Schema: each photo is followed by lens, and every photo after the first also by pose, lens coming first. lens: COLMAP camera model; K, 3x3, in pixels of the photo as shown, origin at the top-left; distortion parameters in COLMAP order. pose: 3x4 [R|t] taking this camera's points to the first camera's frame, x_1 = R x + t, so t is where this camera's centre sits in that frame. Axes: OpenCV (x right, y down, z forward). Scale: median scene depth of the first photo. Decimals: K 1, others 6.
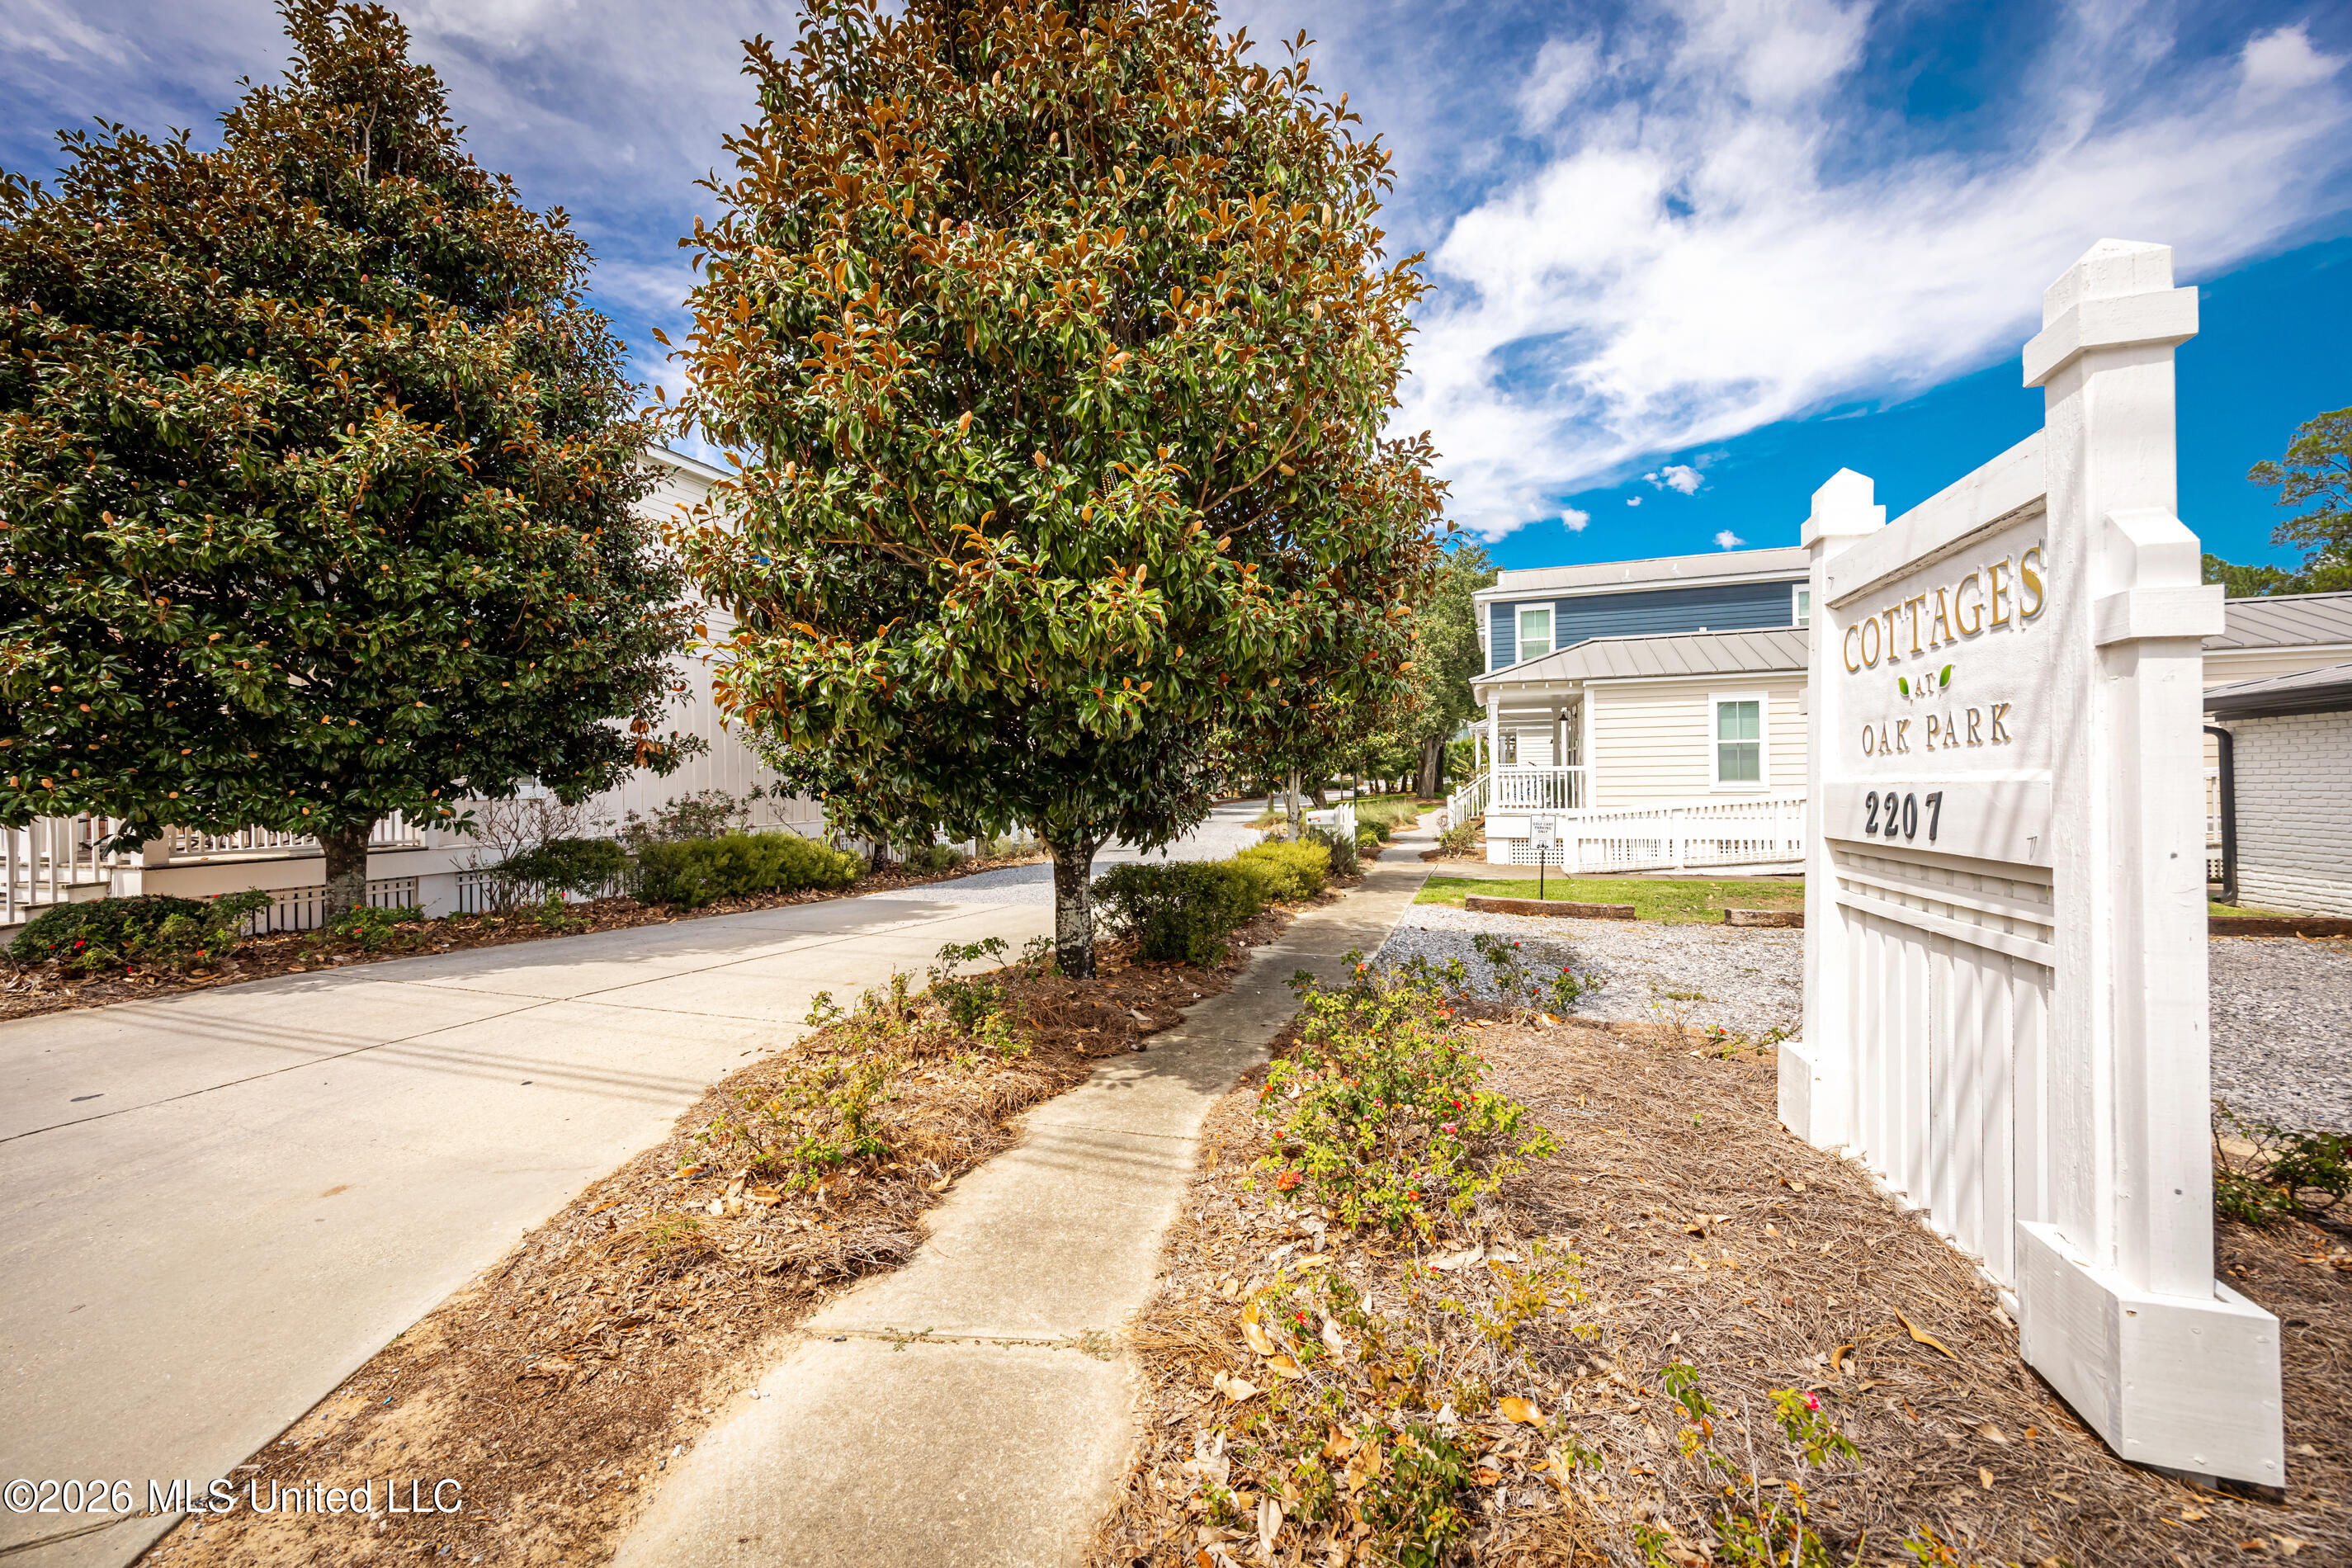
lens RADIAL K [[916.9, 0, 1170.3], [0, 916.9, 789.3], [0, 0, 1]] dist [0.000676, 0.000314]
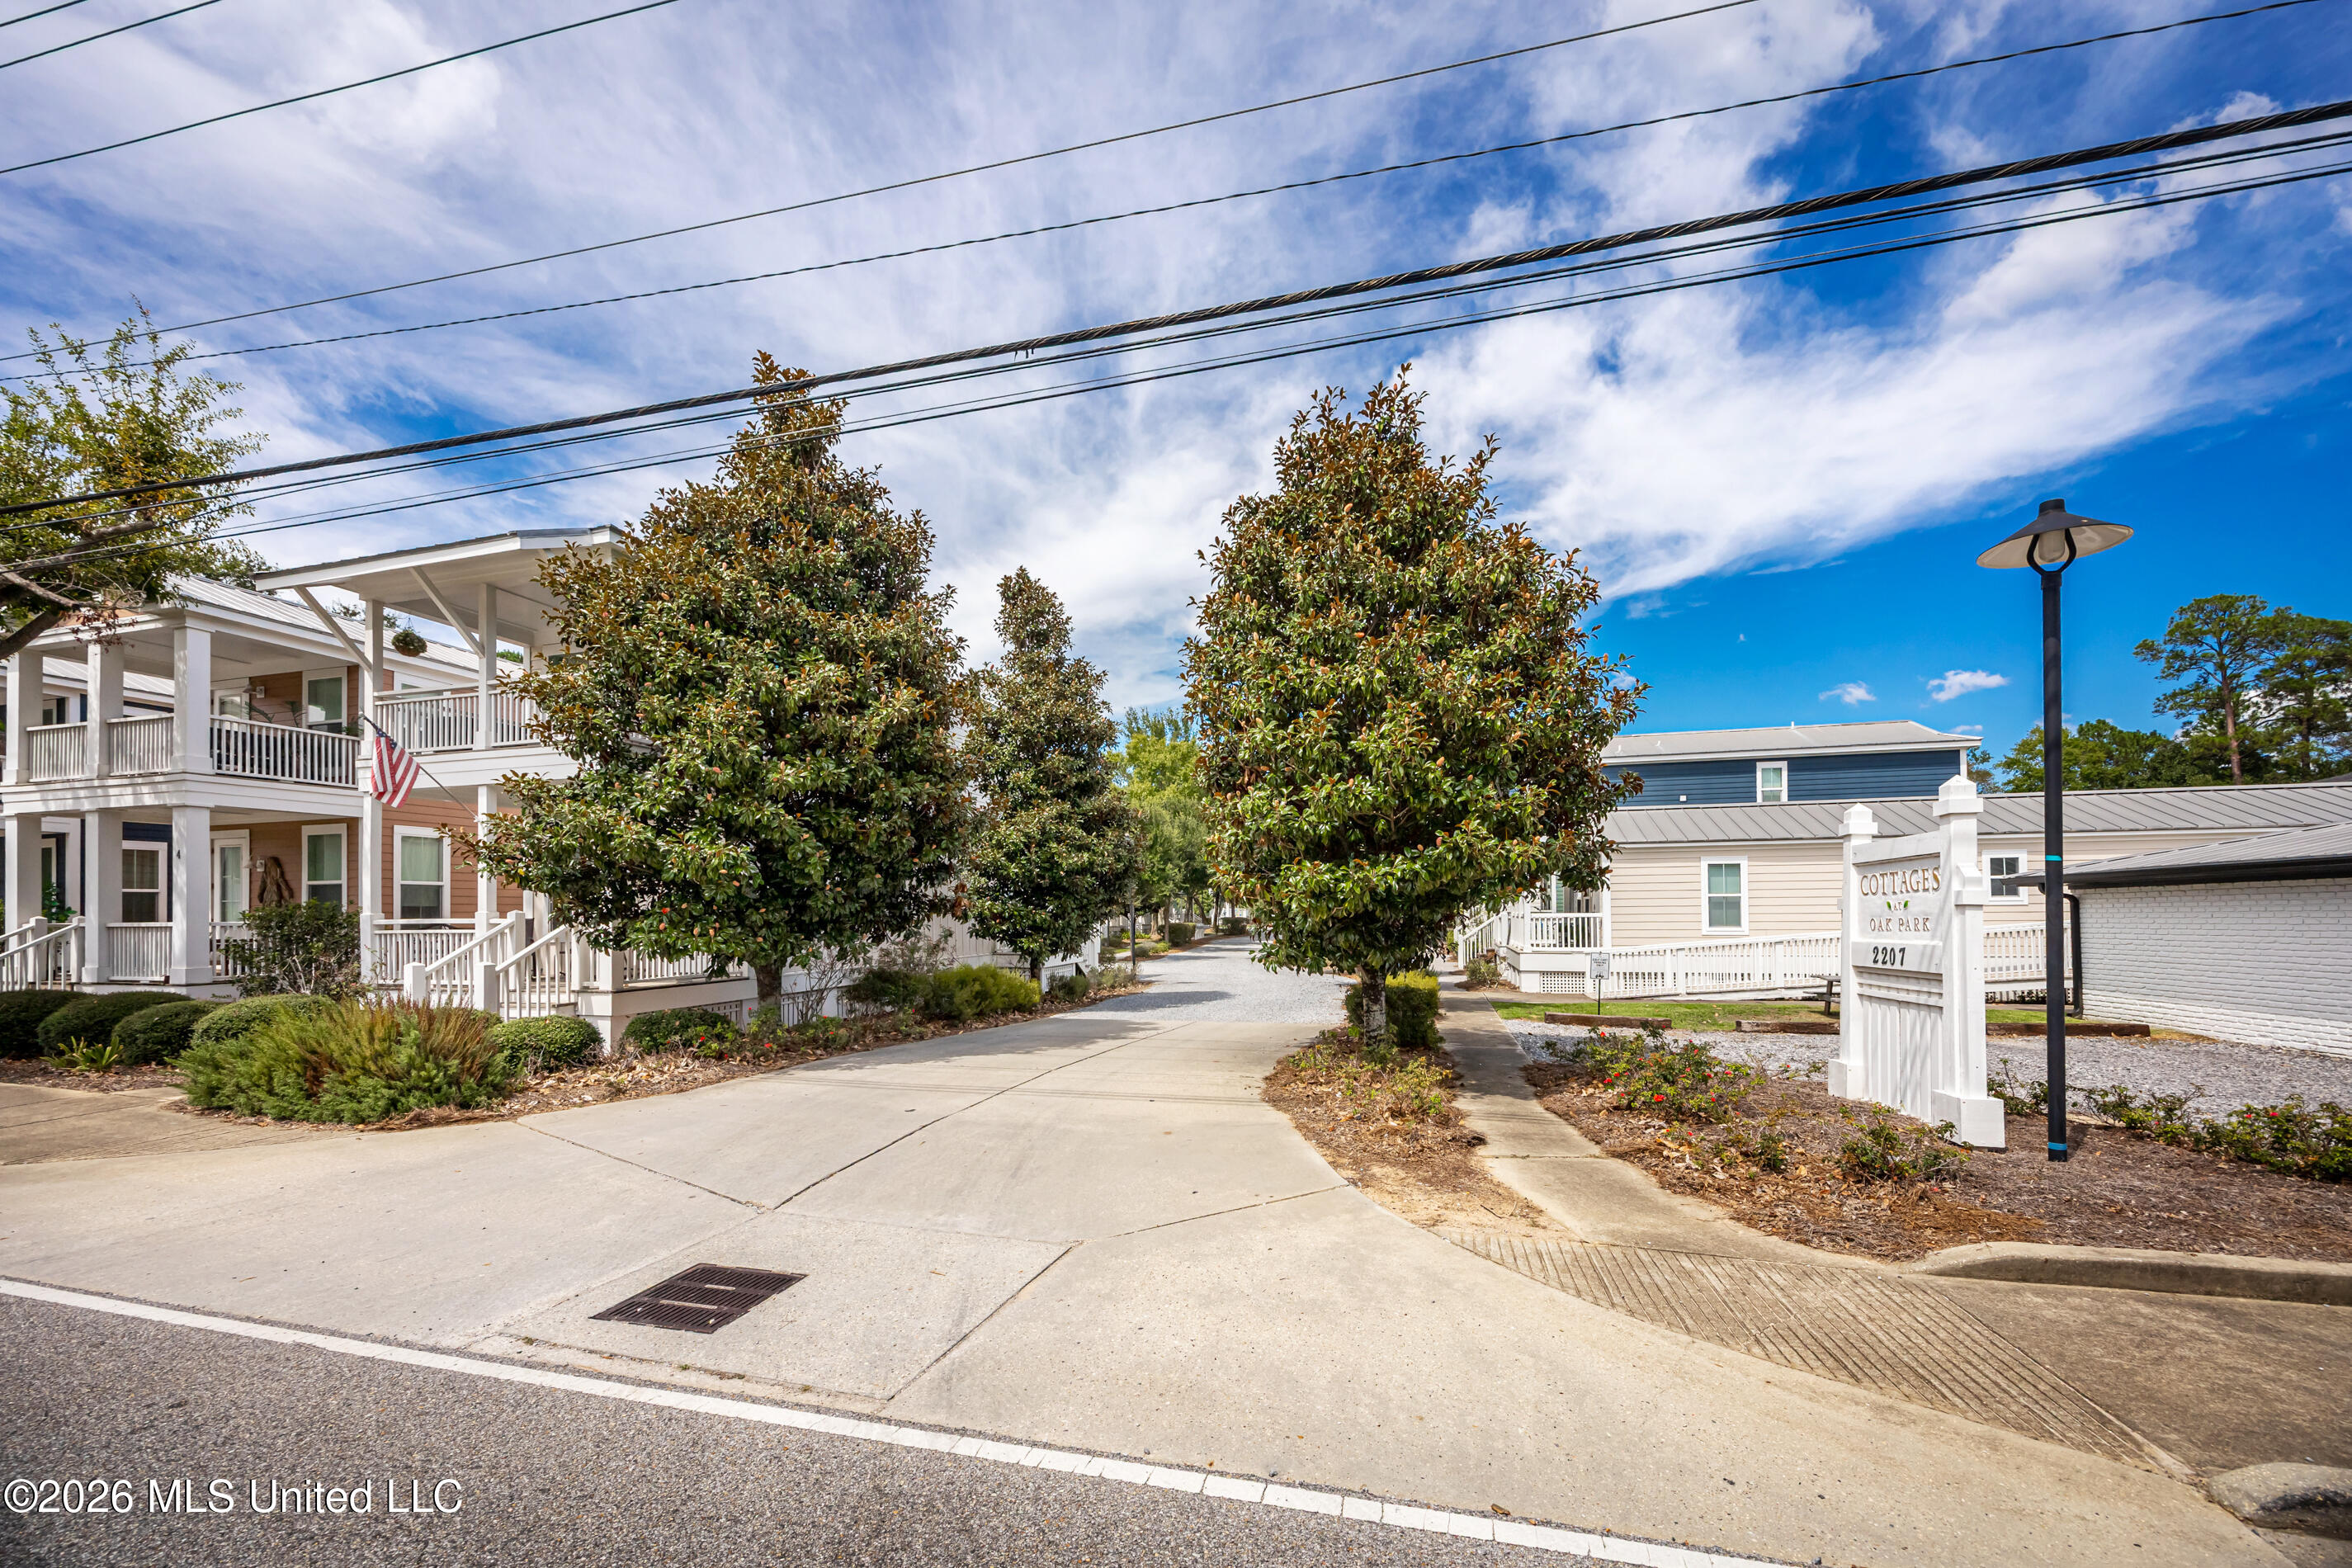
lens RADIAL K [[916.9, 0, 1160.6], [0, 916.9, 897.8], [0, 0, 1]] dist [0.000676, 0.000314]
pose [[0.998978, 0.005316, 0.044882, -0.325117], [-0.003985, 0.999551, -0.029686, -0.012095], [-0.045019, 0.029477, 0.998551, -0.354907]]
